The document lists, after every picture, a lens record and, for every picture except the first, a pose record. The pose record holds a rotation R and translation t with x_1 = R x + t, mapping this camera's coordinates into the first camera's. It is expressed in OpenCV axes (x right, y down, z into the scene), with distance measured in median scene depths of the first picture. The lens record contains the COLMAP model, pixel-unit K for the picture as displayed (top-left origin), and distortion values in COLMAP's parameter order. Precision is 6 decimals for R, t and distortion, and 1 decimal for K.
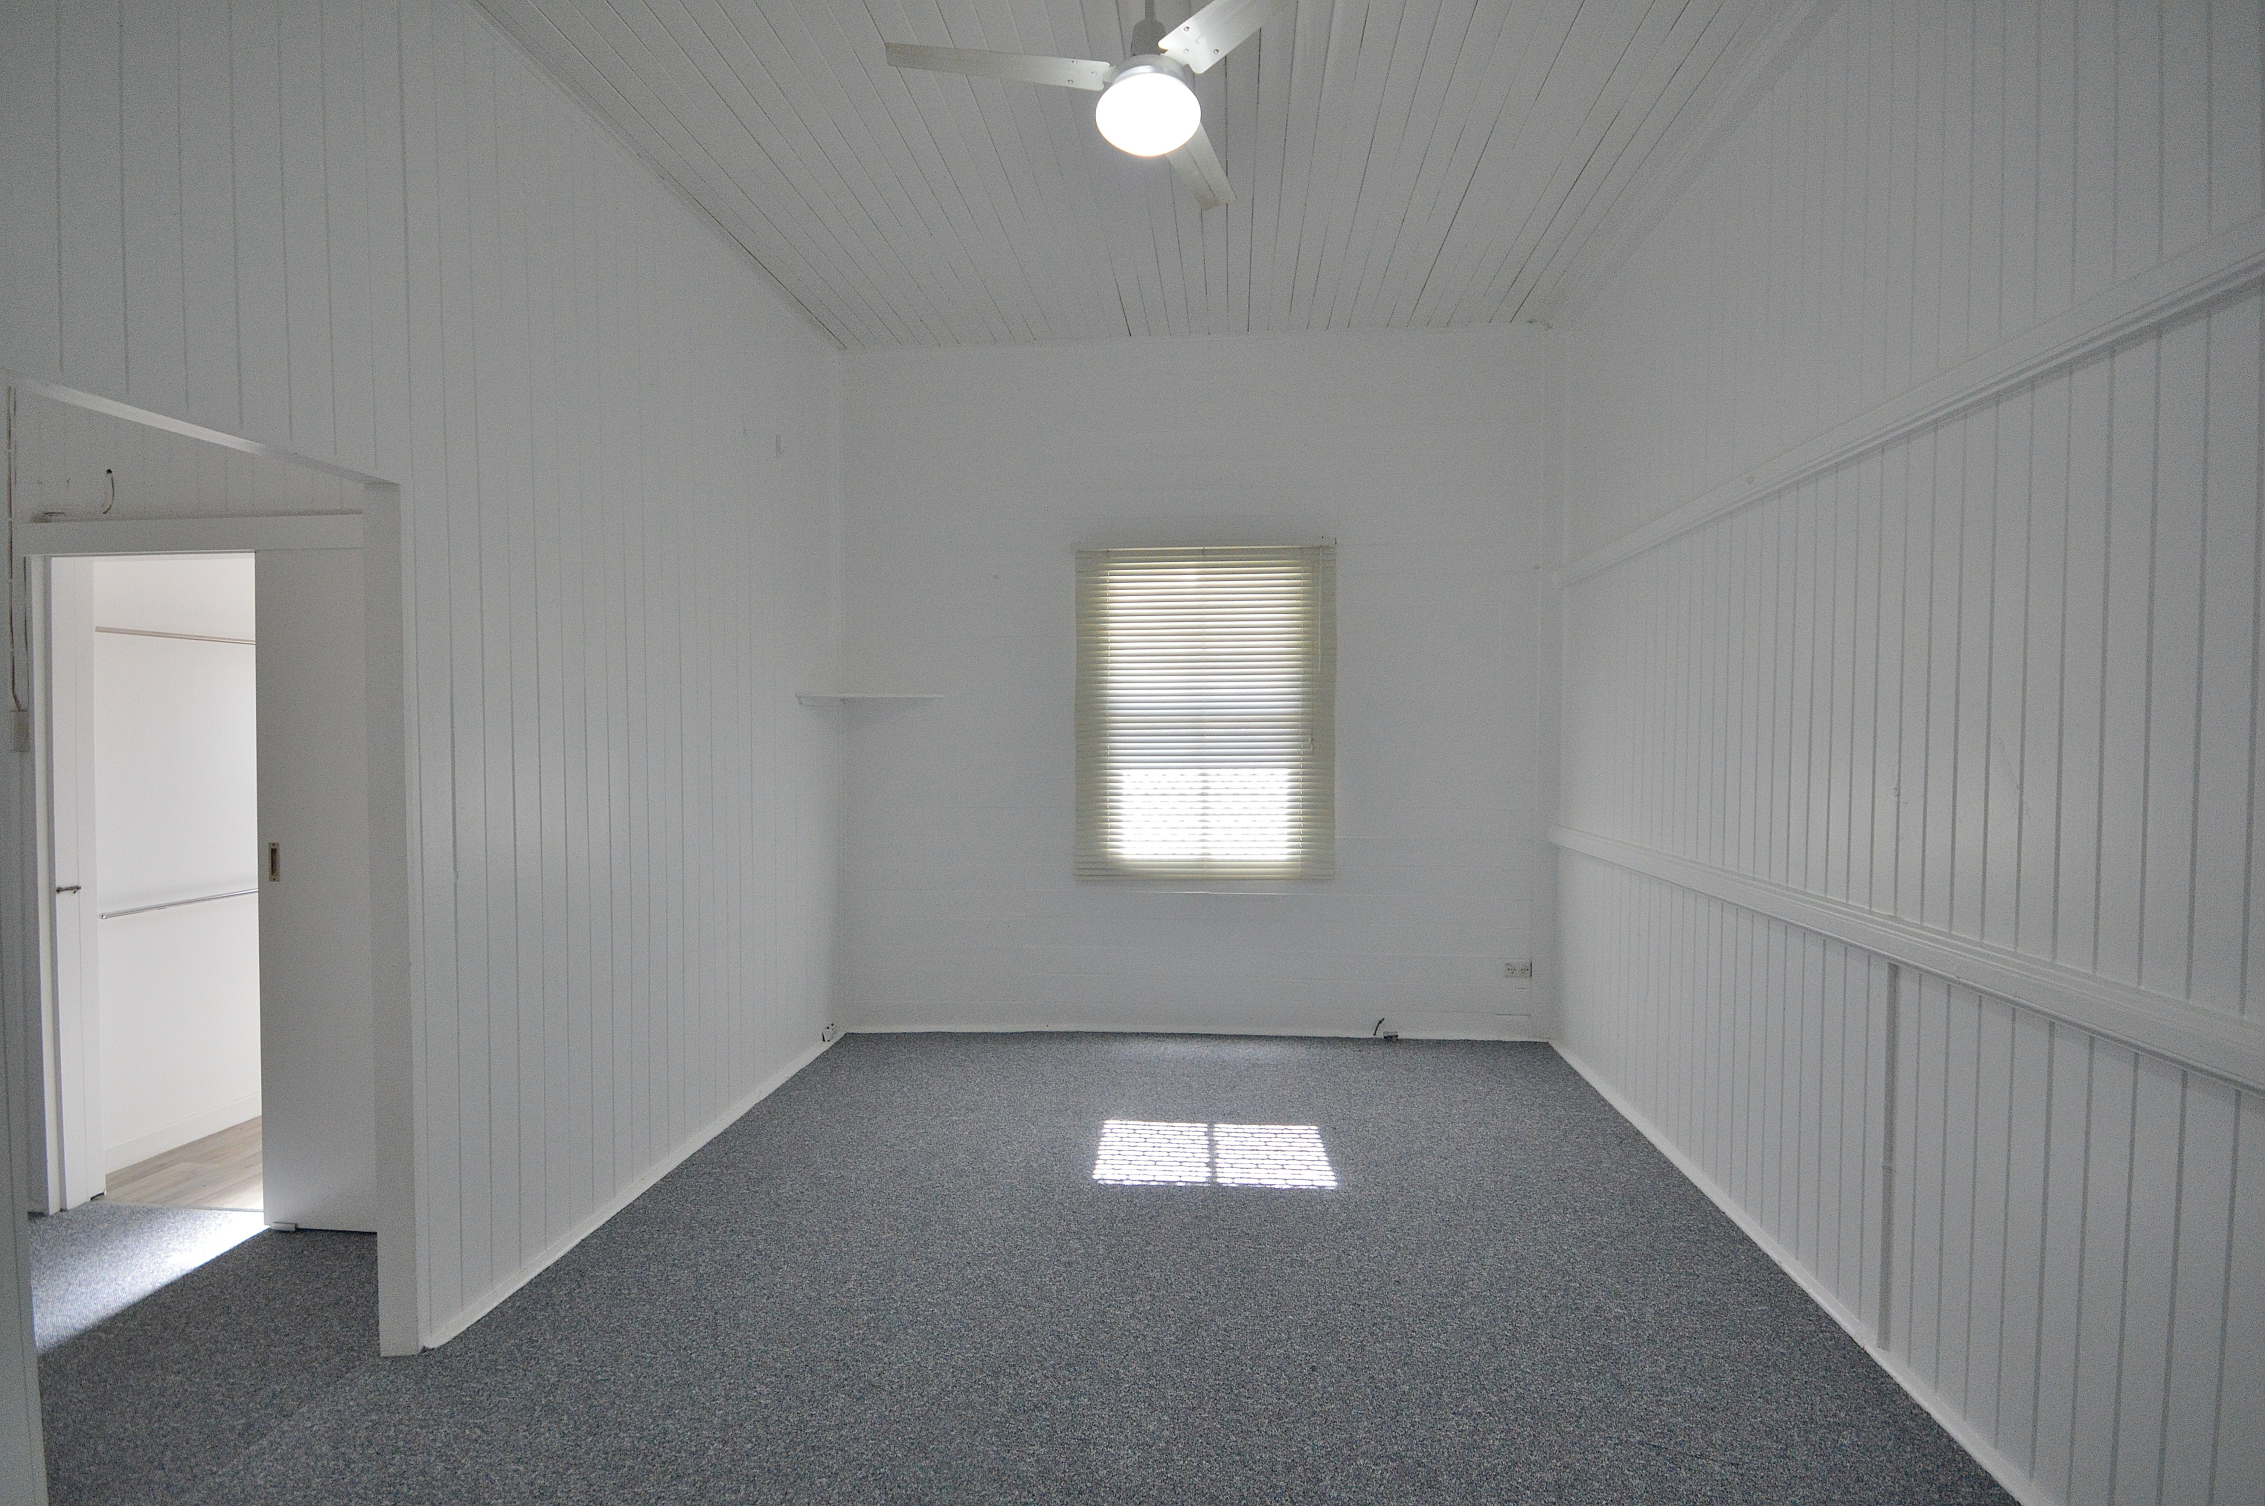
lens RADIAL K [[1051.2, 0, 1145.4], [0, 1051.2, 753.1], [0, 0, 1]] dist [-0.004496, -0.000772]
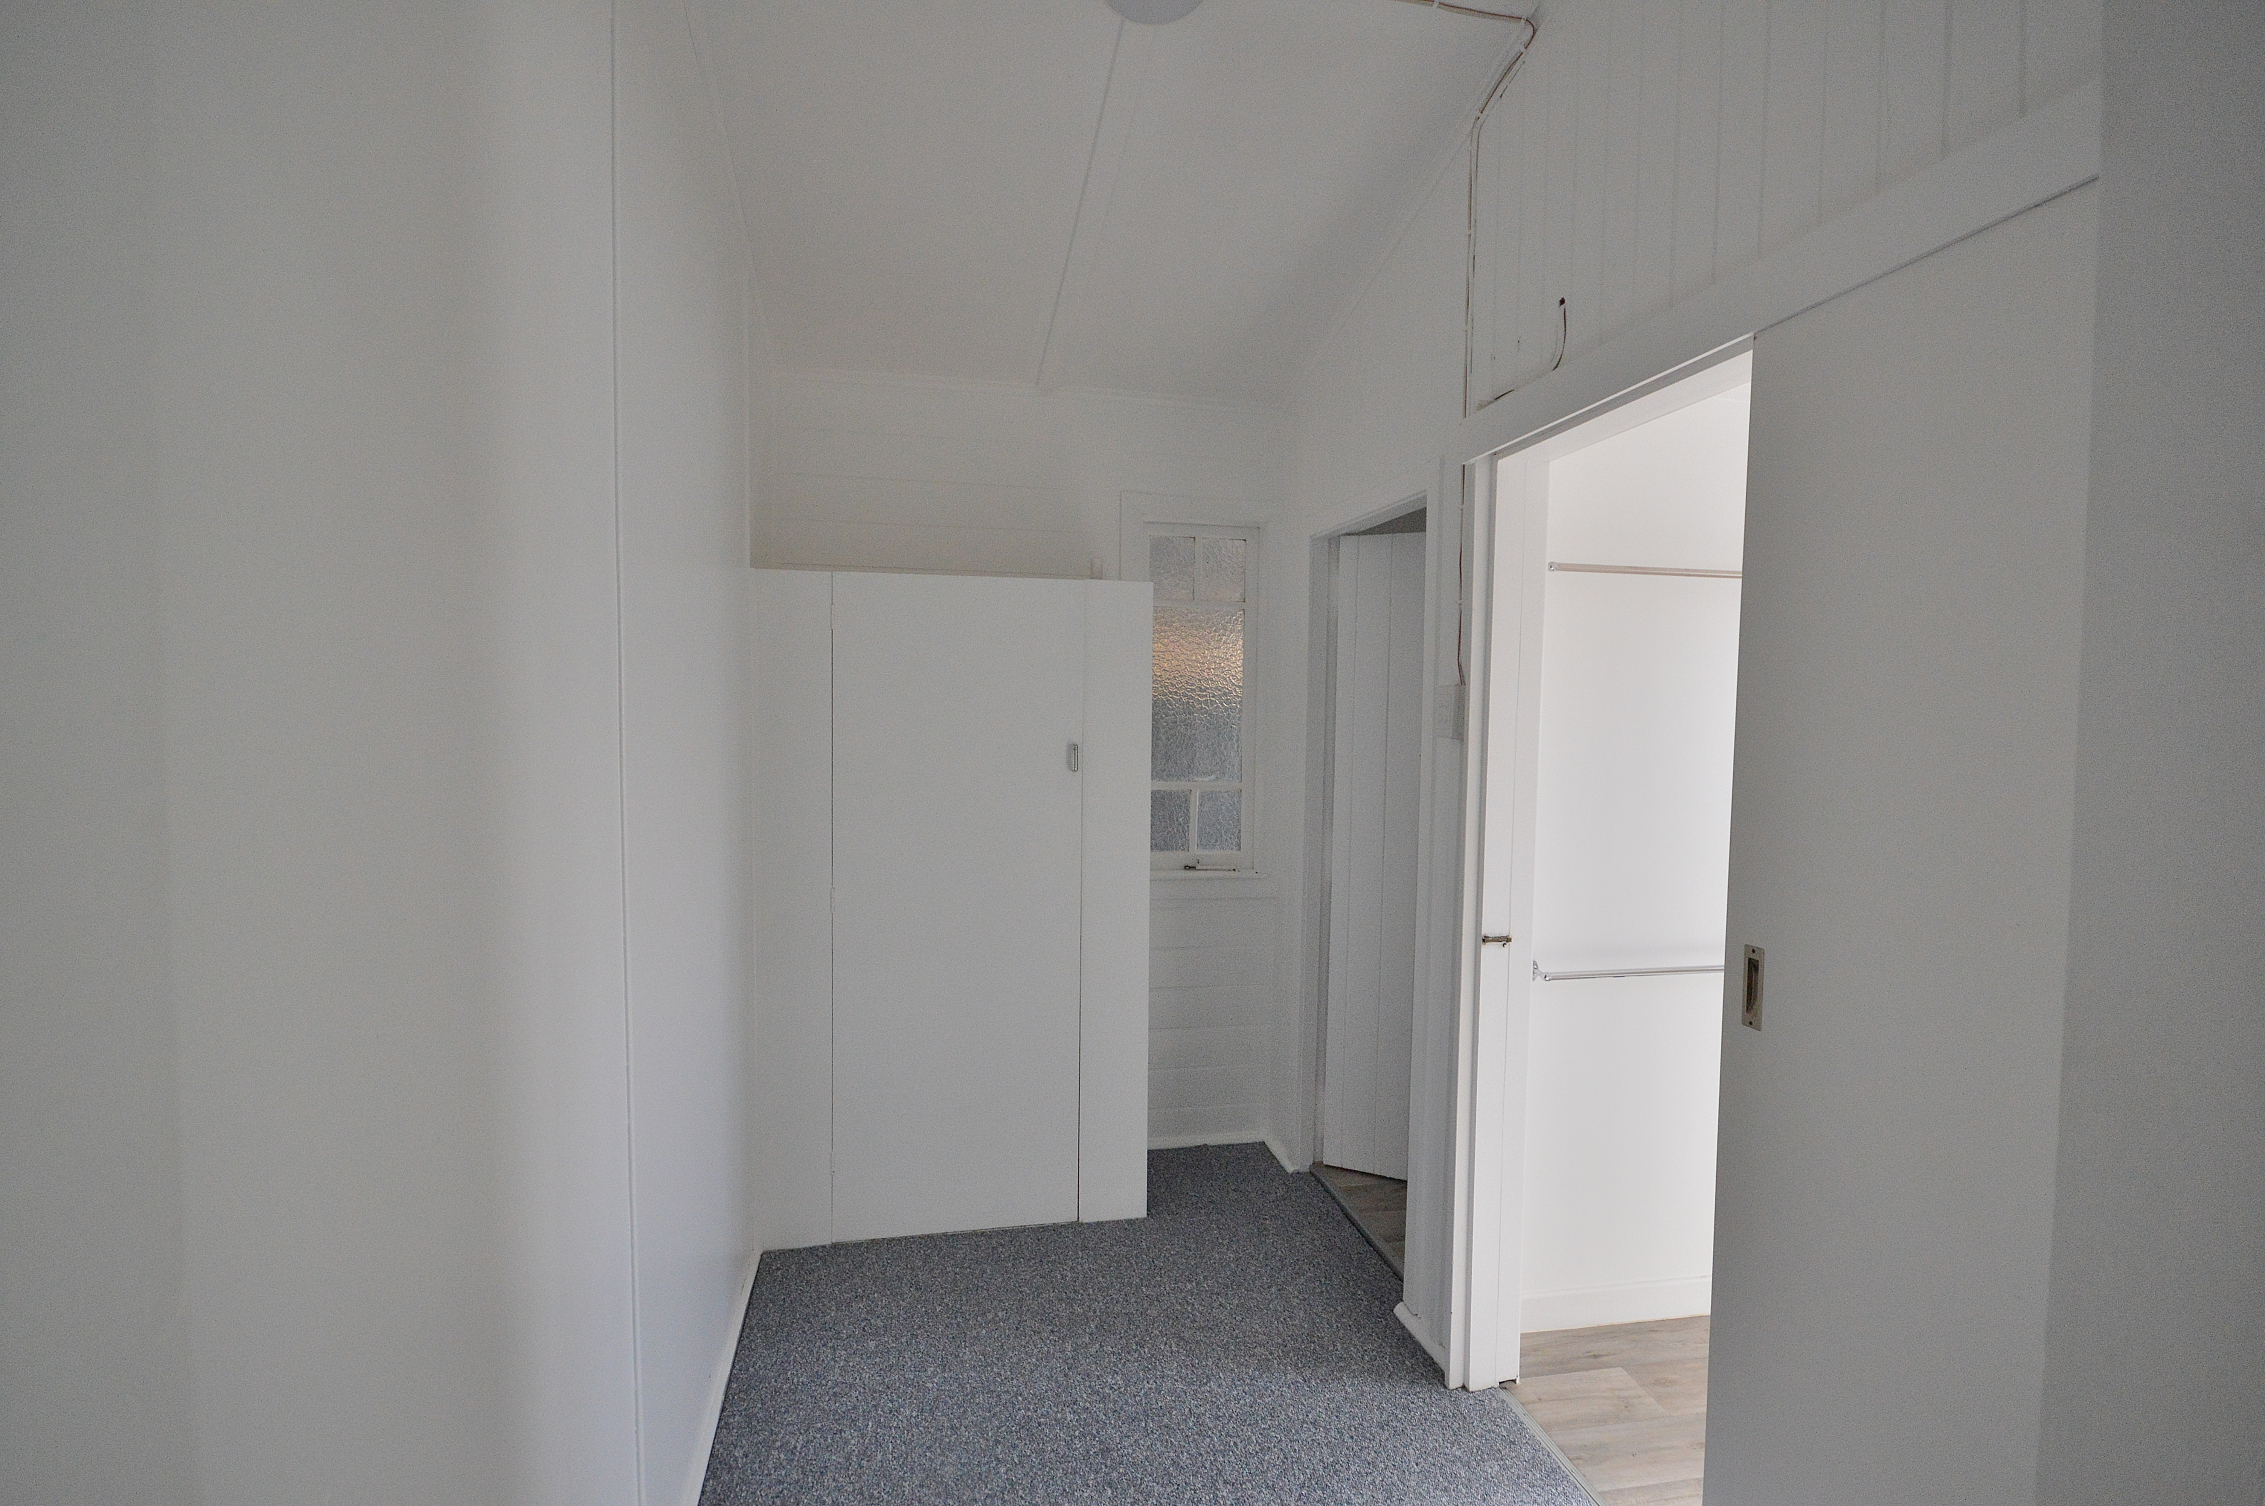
lens RADIAL K [[1051.2, 0, 1145.4], [0, 1051.2, 753.1], [0, 0, 1]] dist [-0.004496, -0.000772]
pose [[0.321844, 0.033169, -0.946212, -0.449350], [-0.041175, 0.998931, 0.021012, 0.000369], [0.945897, 0.032197, 0.322866, 0.552264]]
